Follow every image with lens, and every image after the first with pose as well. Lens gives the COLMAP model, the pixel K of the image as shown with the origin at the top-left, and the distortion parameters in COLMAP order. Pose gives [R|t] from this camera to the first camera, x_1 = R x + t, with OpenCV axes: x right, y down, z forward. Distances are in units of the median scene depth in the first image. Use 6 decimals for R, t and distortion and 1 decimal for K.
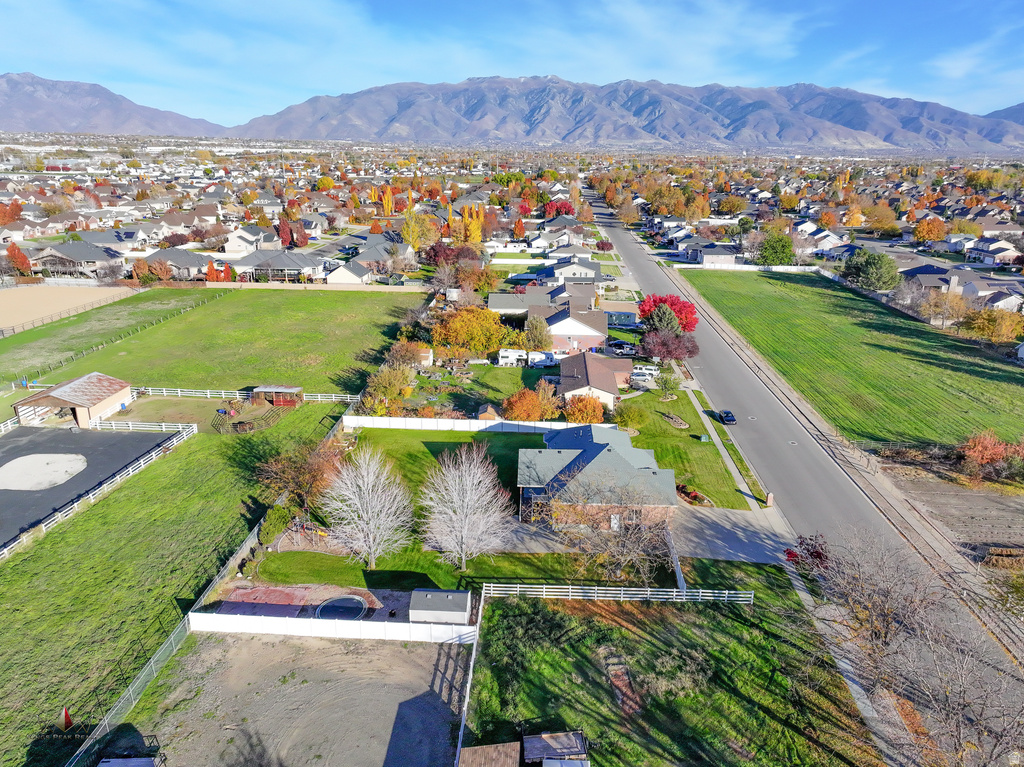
lens RADIAL K [[727.0, 0, 512.0], [0, 727.0, 383.5], [0, 0, 1]] dist [0.014857, -0.002708]
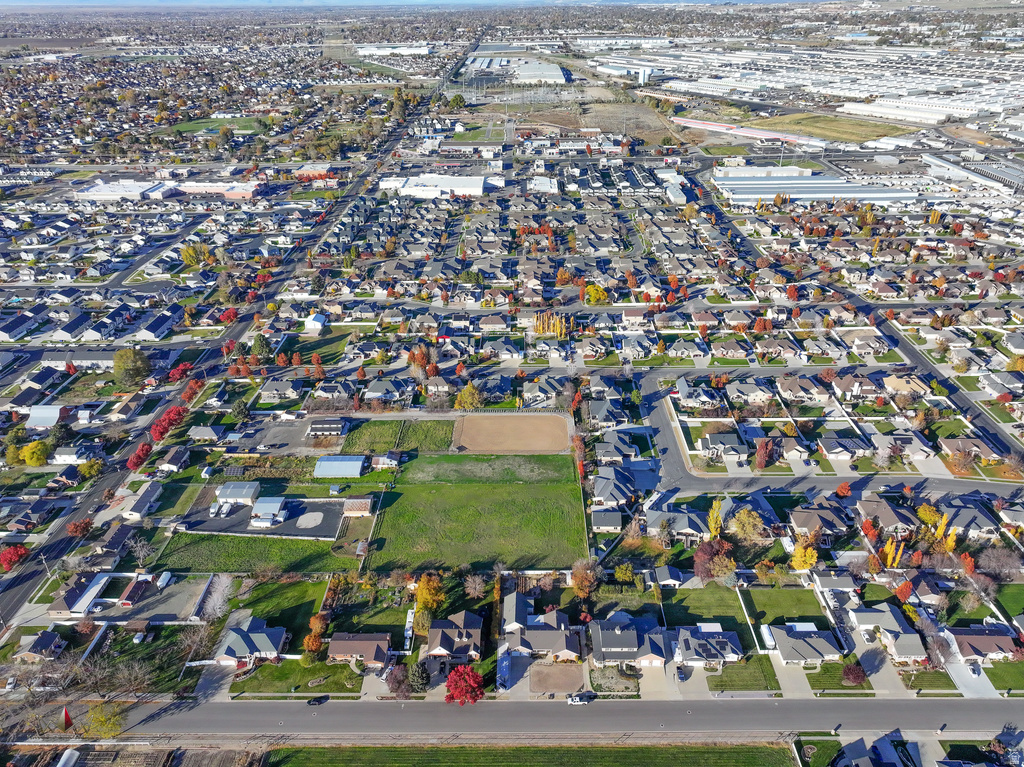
lens RADIAL K [[727.0, 0, 512.0], [0, 727.0, 383.5], [0, 0, 1]] dist [0.014857, -0.002708]
pose [[0.043434, 0.468064, -0.882626, 2.512418], [-0.299023, 0.849050, 0.435544, -2.614757], [0.953257, 0.245008, 0.176840, 1.364363]]
